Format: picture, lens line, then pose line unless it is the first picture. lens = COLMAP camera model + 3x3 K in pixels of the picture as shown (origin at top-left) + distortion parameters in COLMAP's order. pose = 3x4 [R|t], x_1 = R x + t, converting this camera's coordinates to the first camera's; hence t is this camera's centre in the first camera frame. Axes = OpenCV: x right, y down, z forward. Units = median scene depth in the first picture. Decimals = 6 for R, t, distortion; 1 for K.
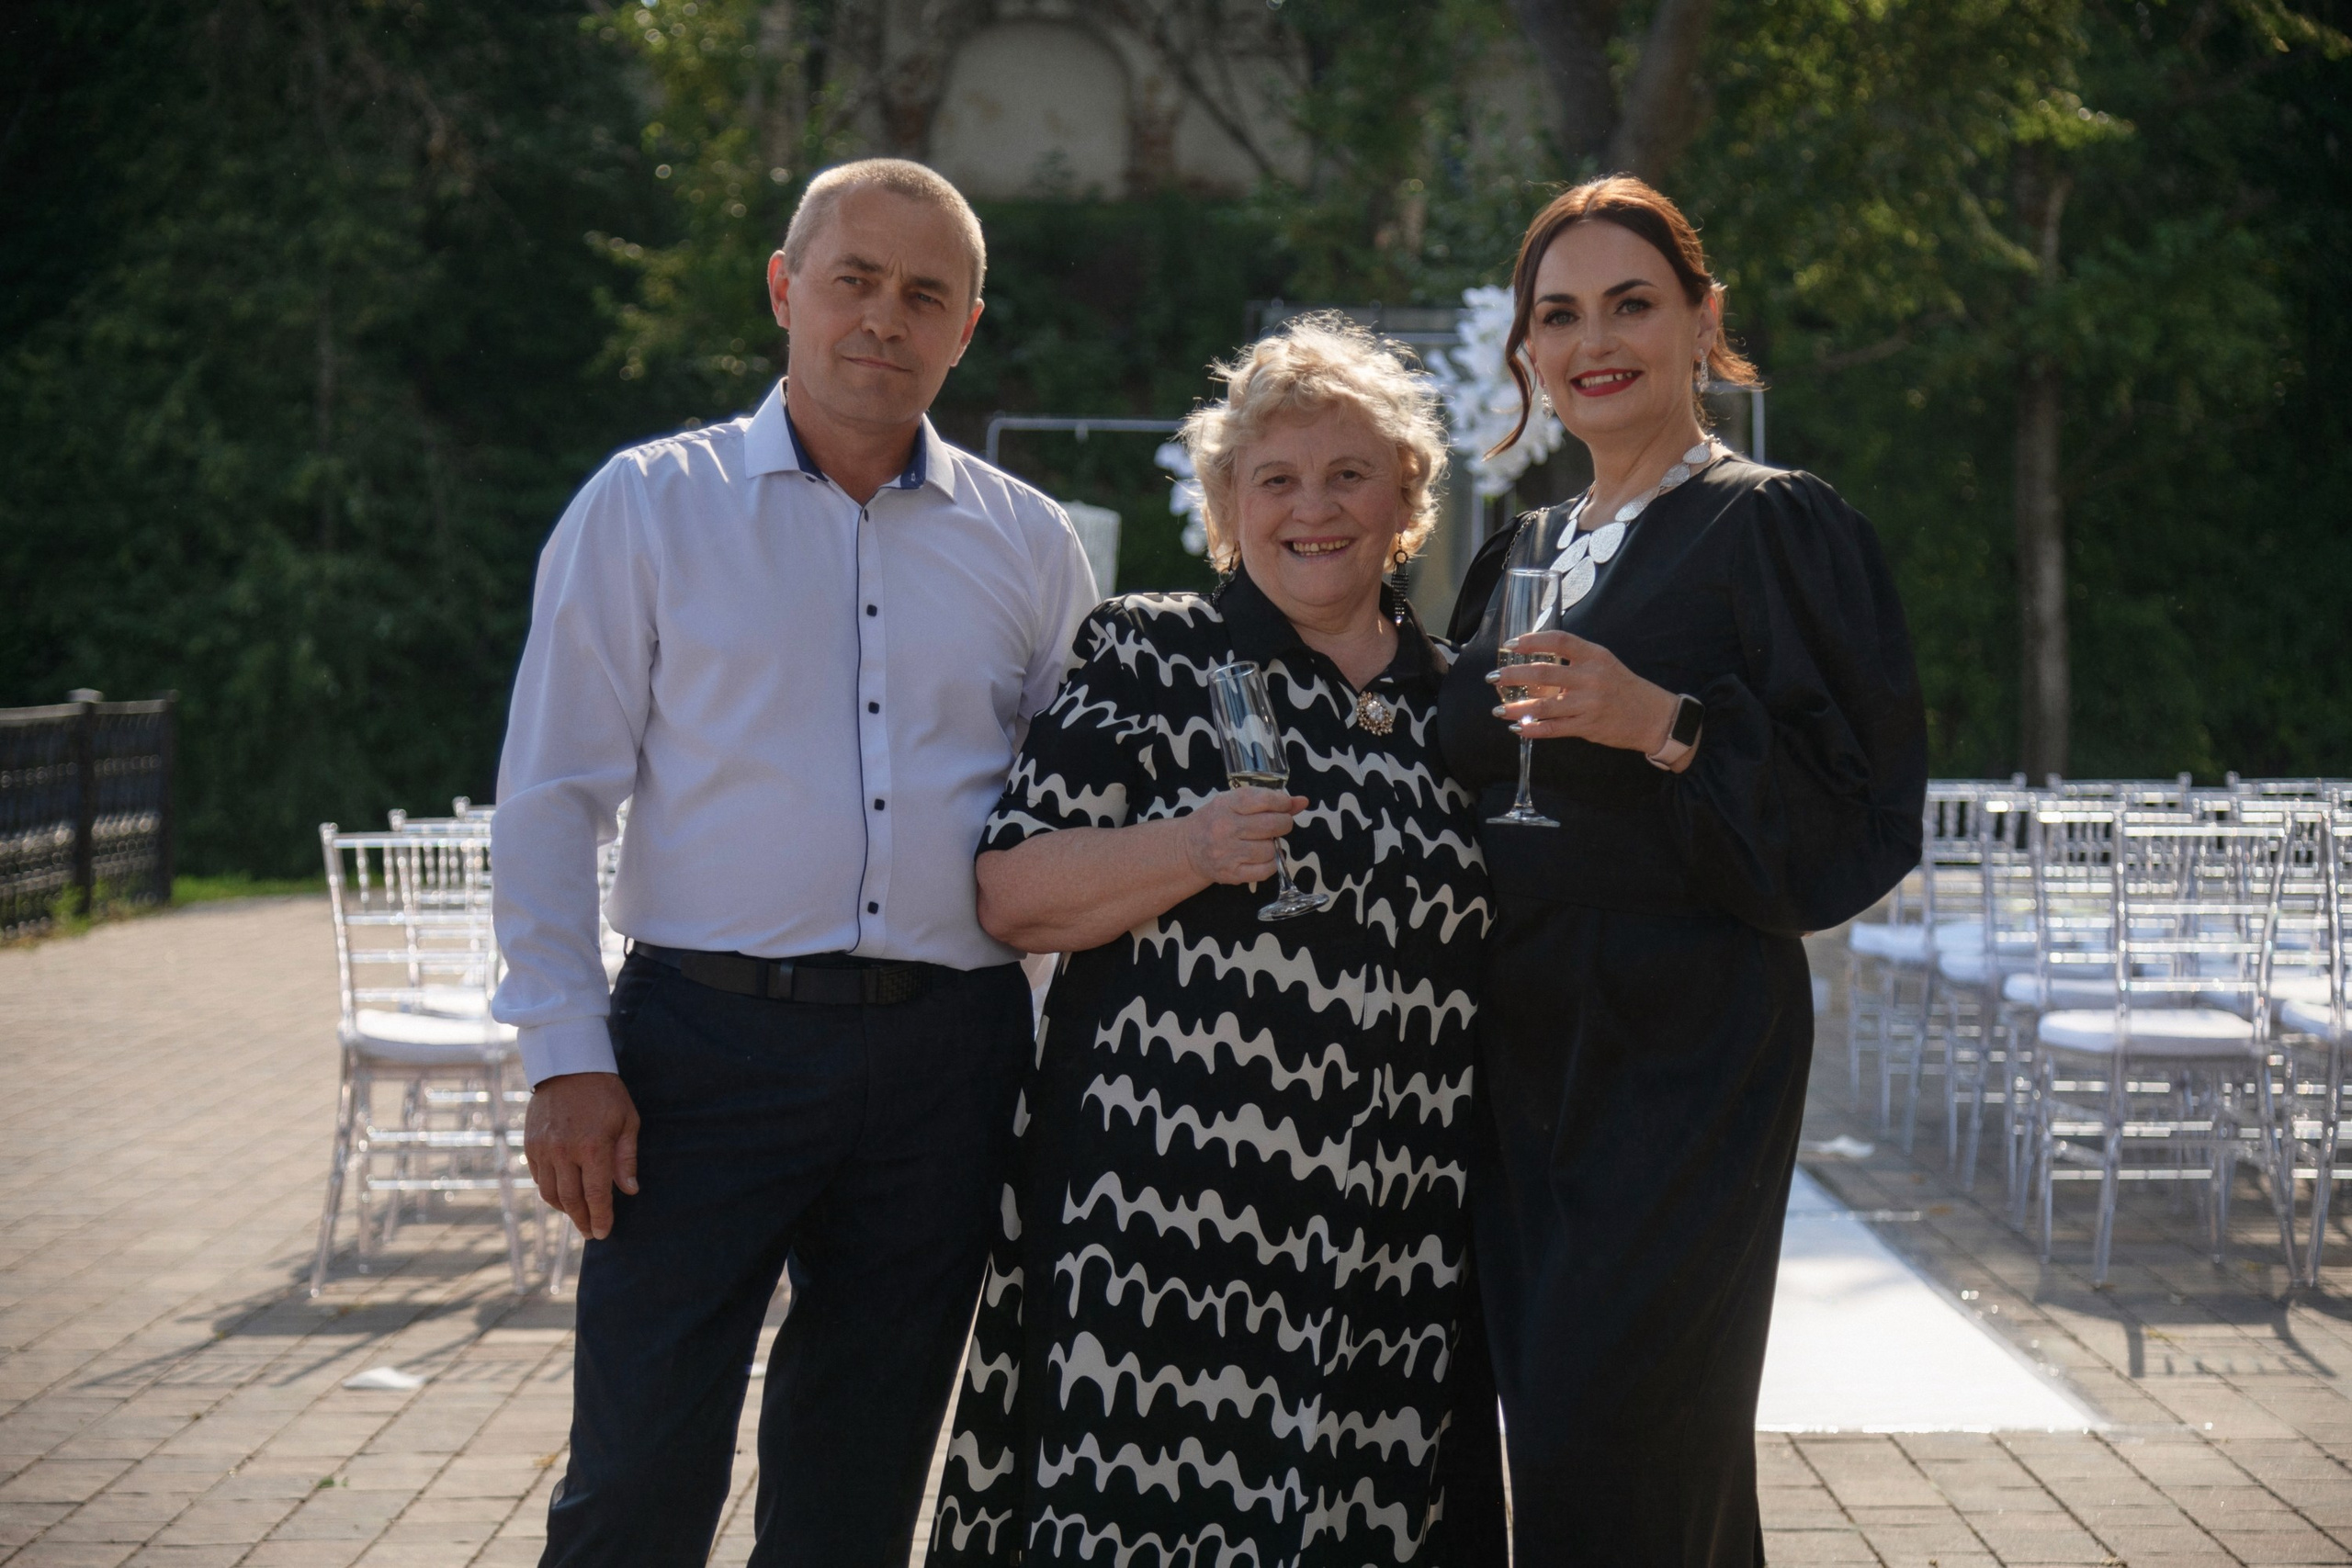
lens RADIAL K [[5008.3, 0, 1176.0], [0, 5008.3, 784.0], [0, 0, 1]] dist [0.594851, -4.867440]
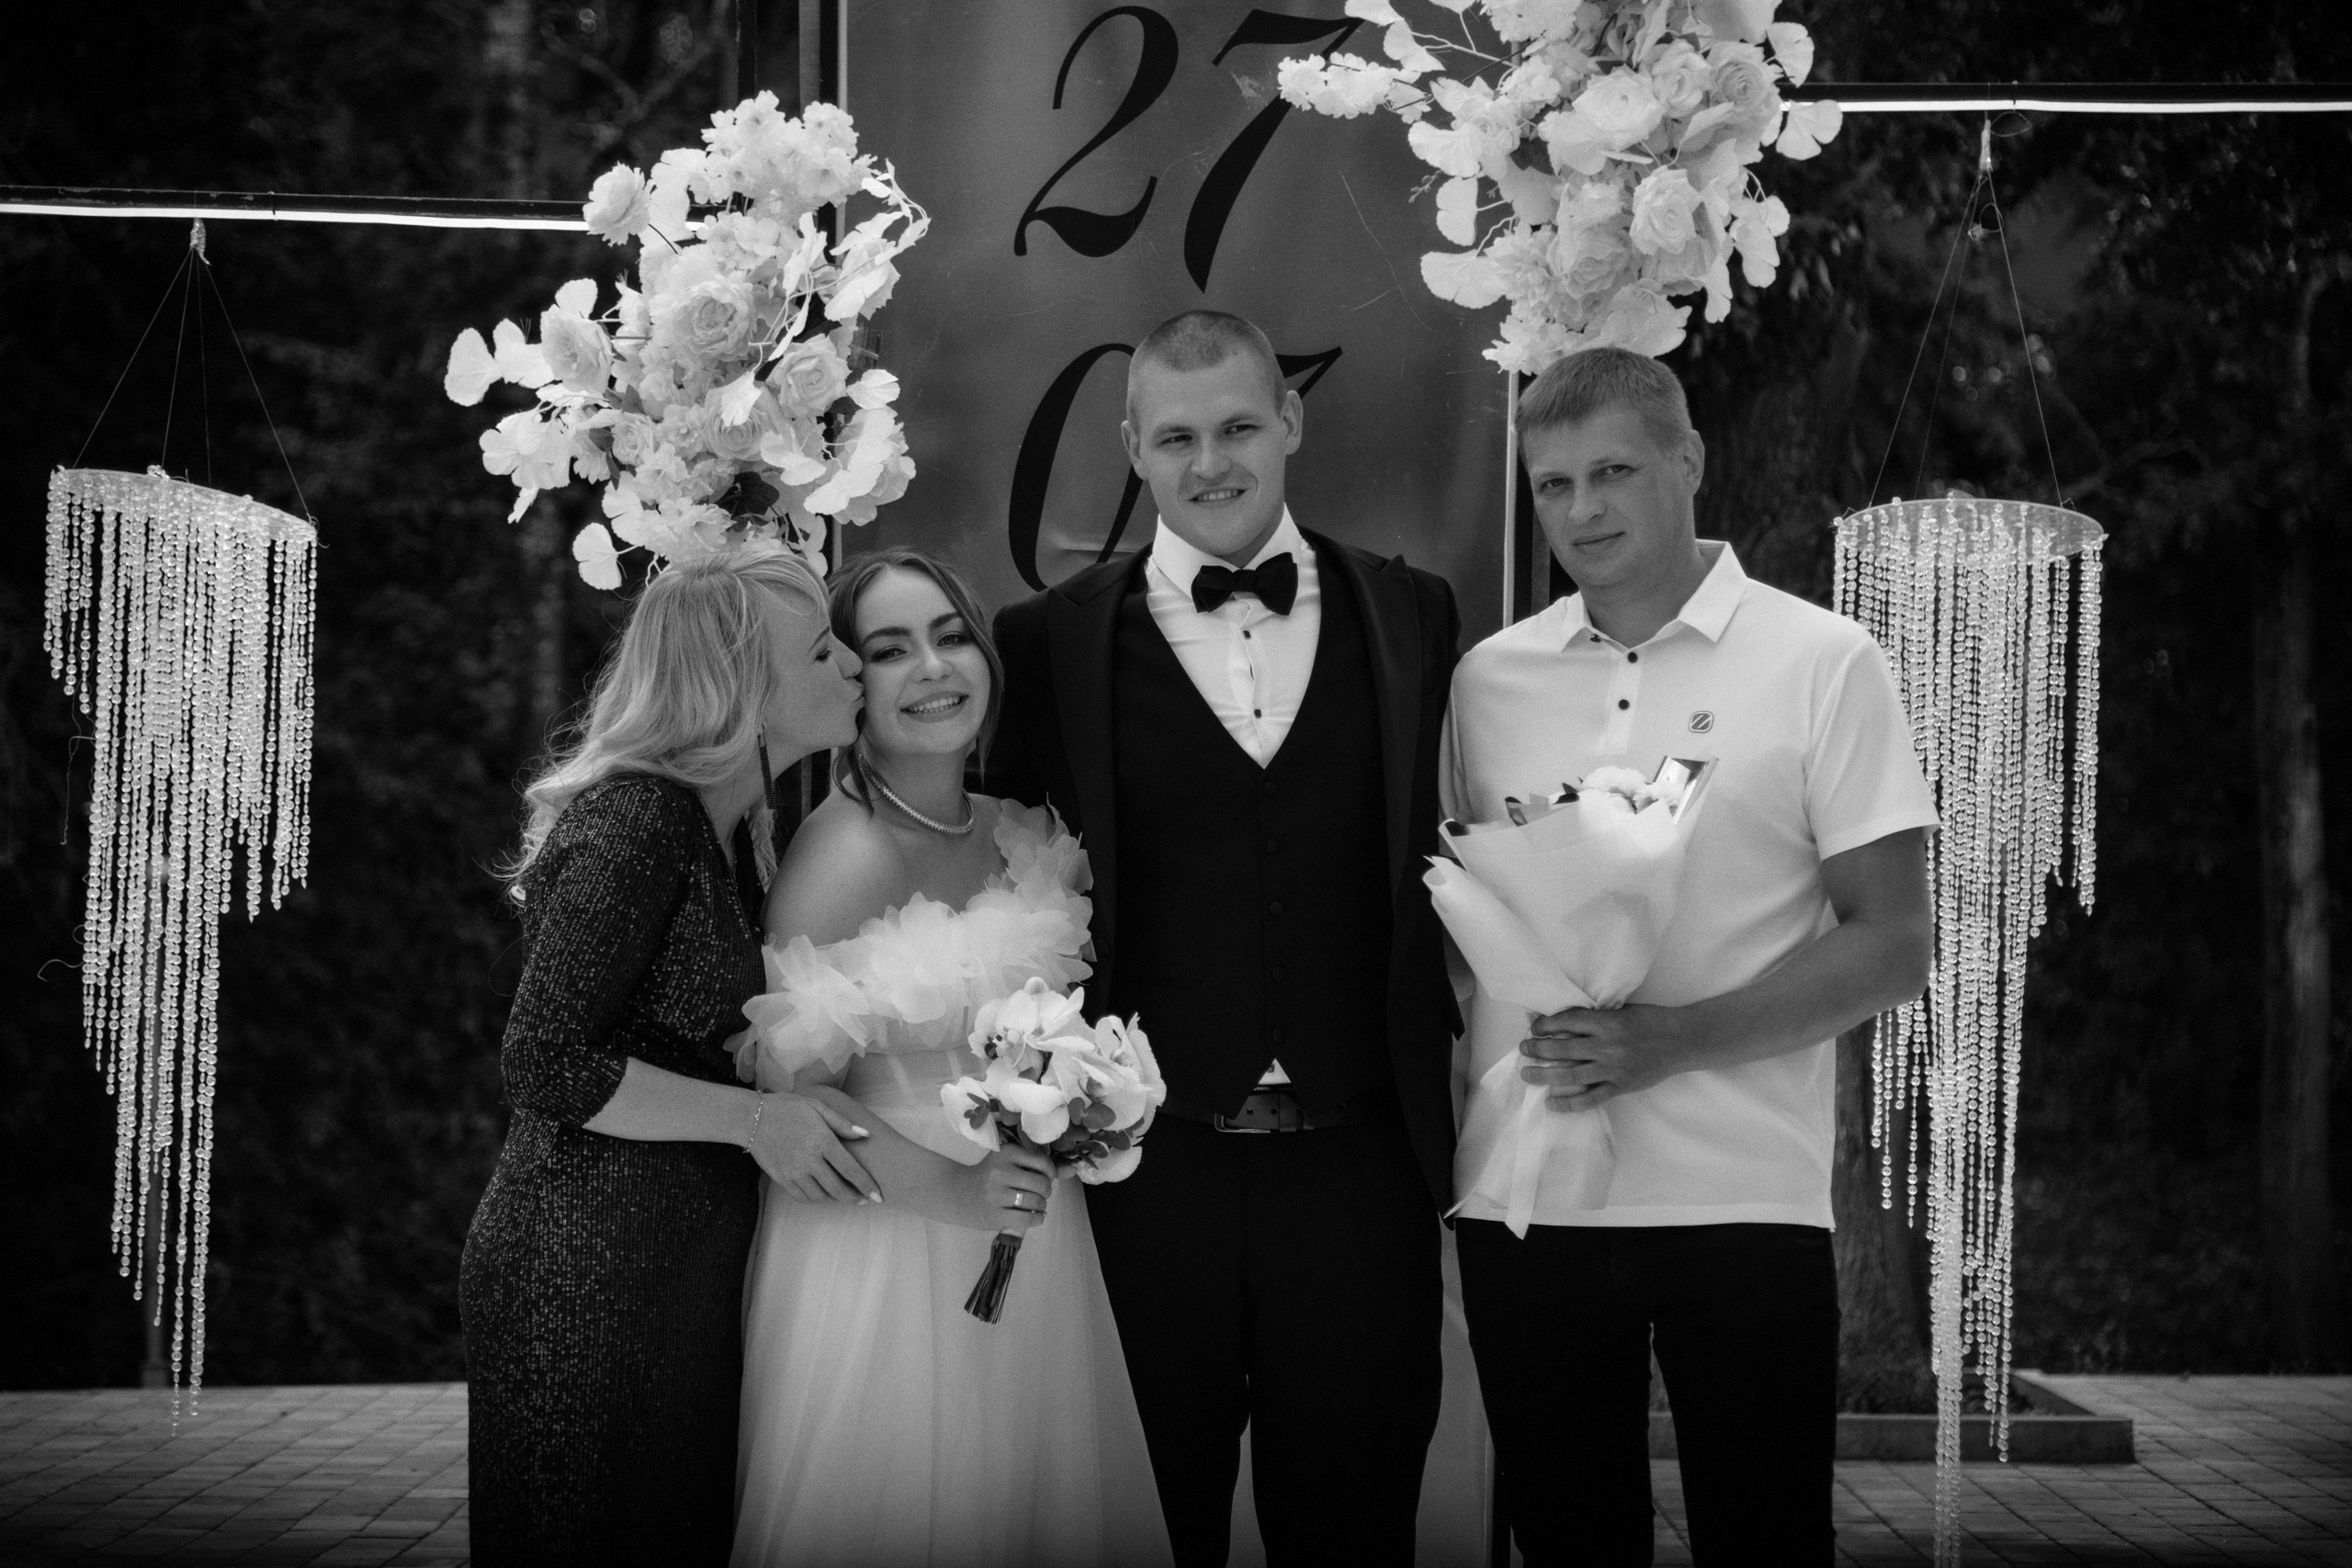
lens RADIAL K [[5394.5, 0, 1201.2], [0, 5394.5, 813.4], [0, 0, 1]] dist [0.331858, 0.033975]
pose [[0.999991, 0.000198, 0.004300, 0.017631], [-0.000007, 0.999014, -0.044386, -0.009168], [-0.004305, 0.044385, 0.999005, 0.298608]]
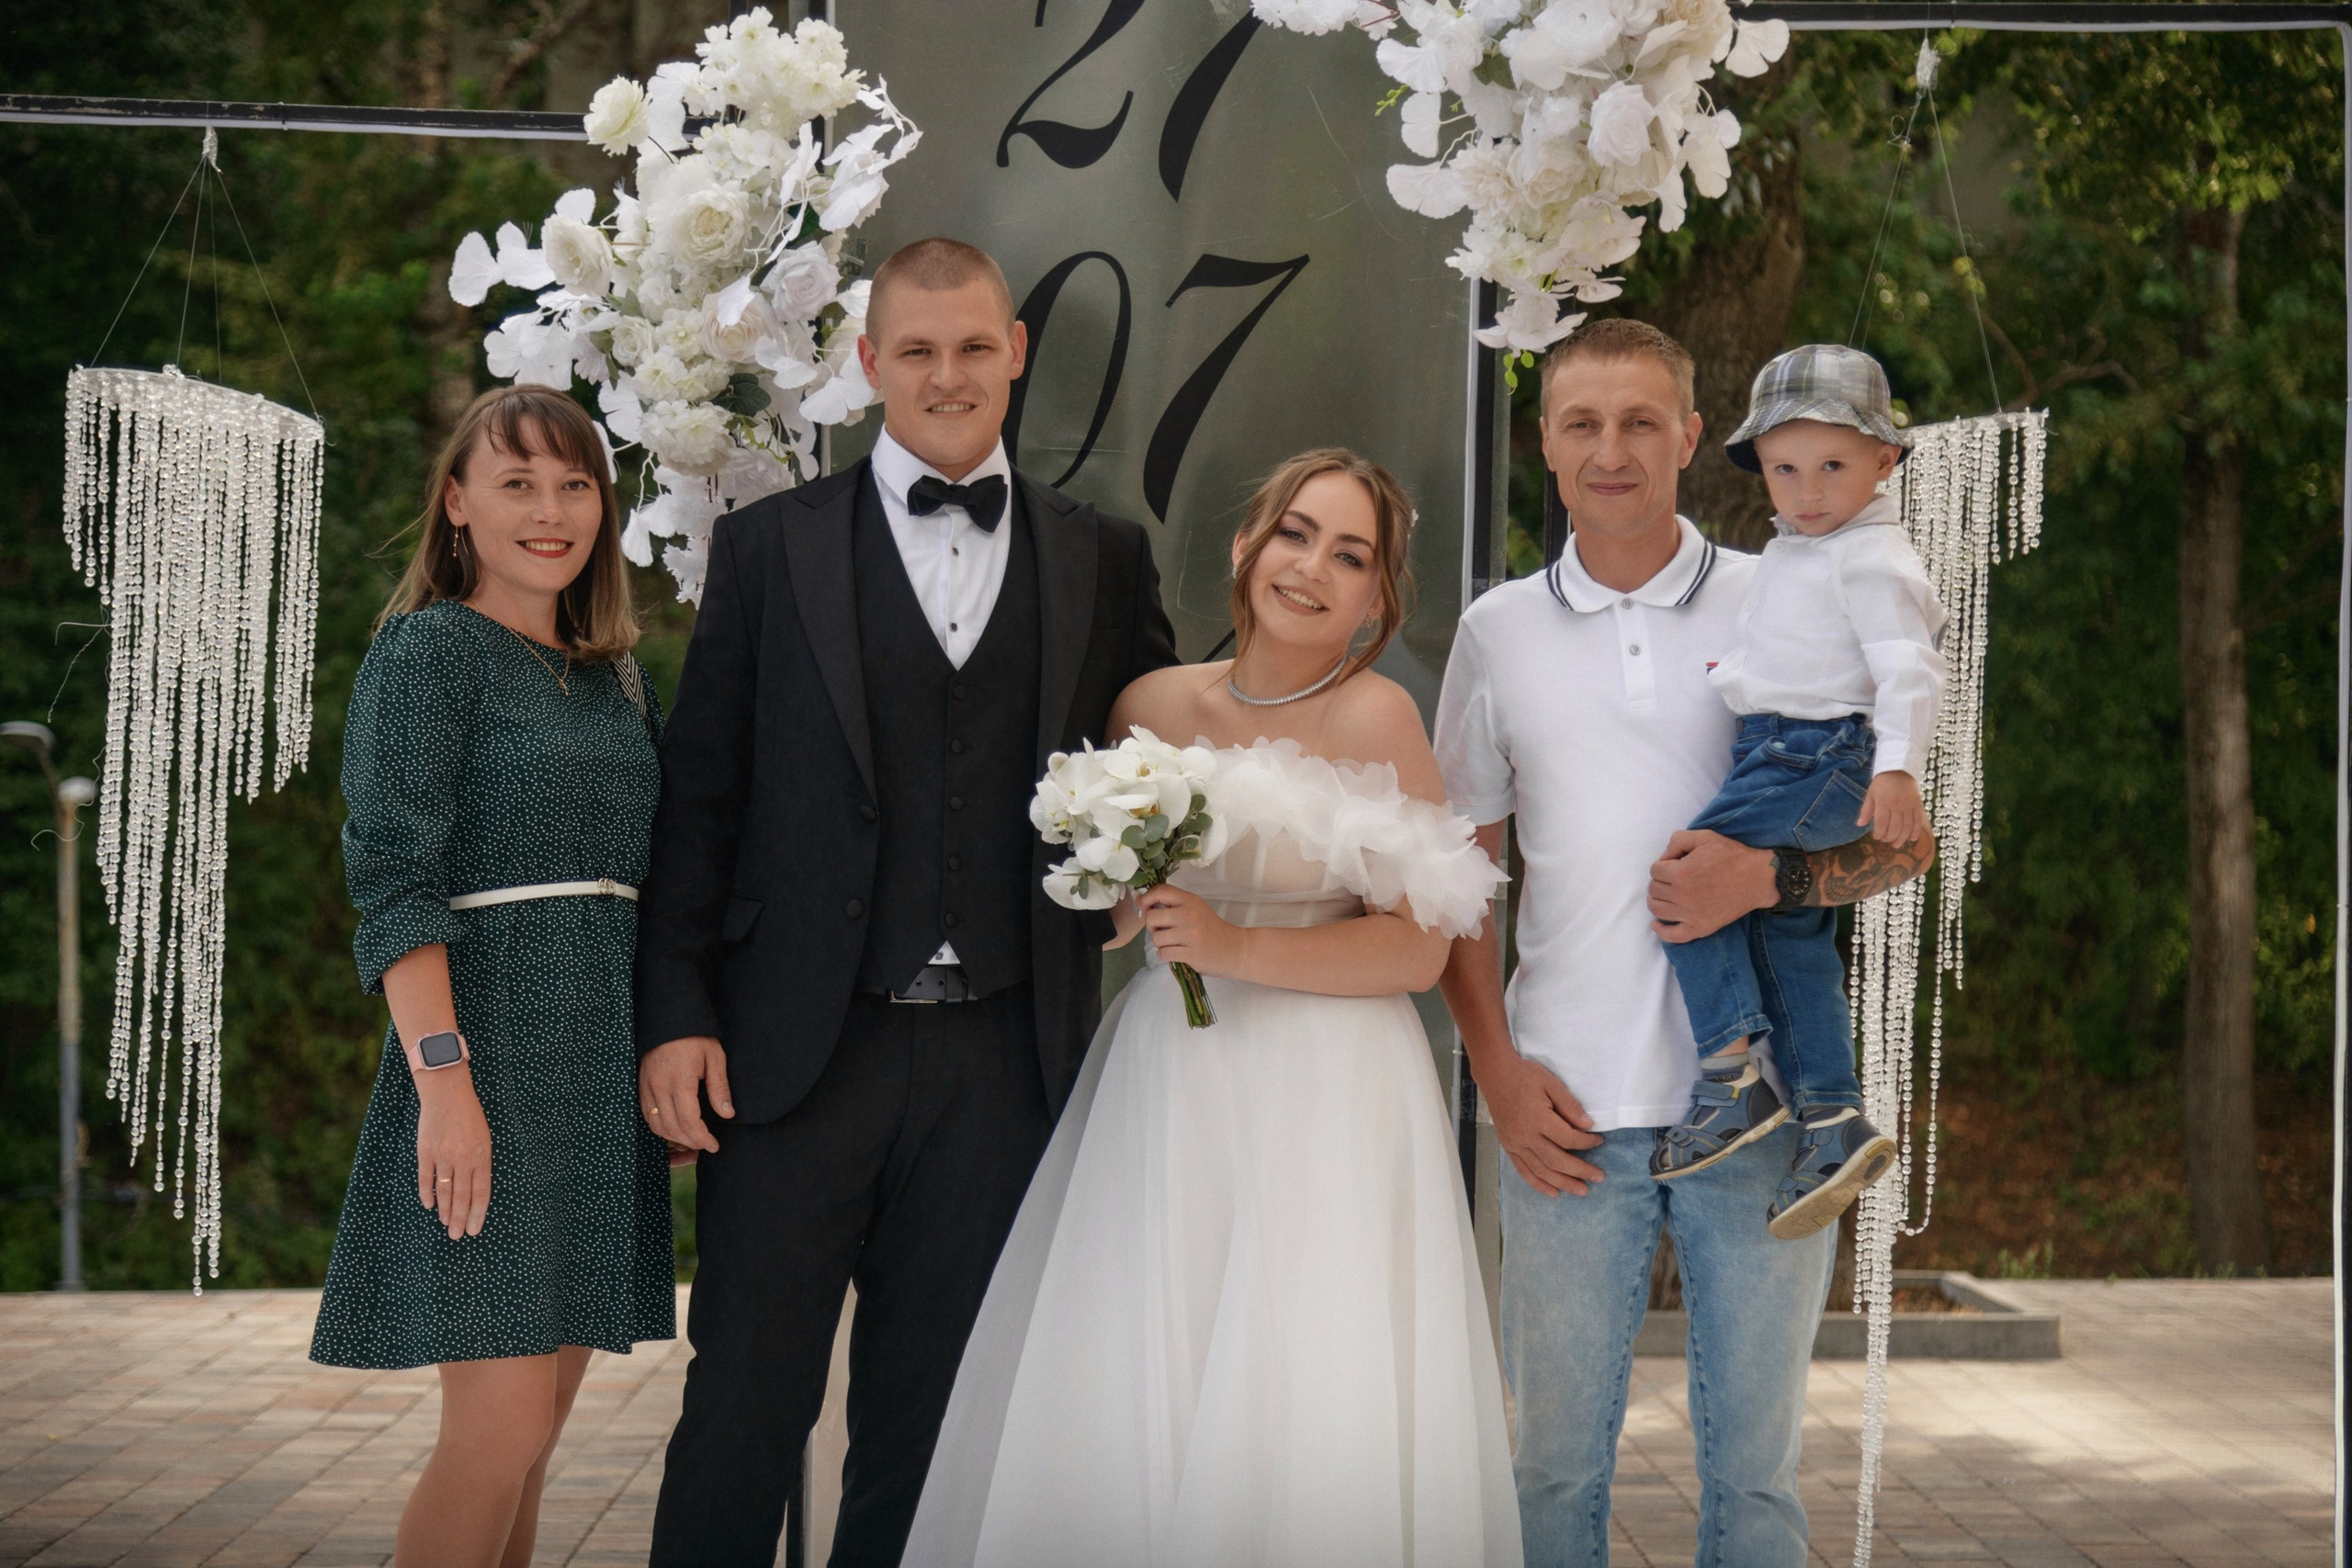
lens RADIAL K [[5476.8, 0, 1176.0], [0, 5476.8, 784.0], [0, 0, 1]] dist [0.383466, -0.218552]
pose [[0.999876, 0.001325, 0.015694, 0.015851], [-0.000741, 0.999310, -0.037142, -0.007590], [-0.015732, 0.037126, 0.999187, 0.289833]]
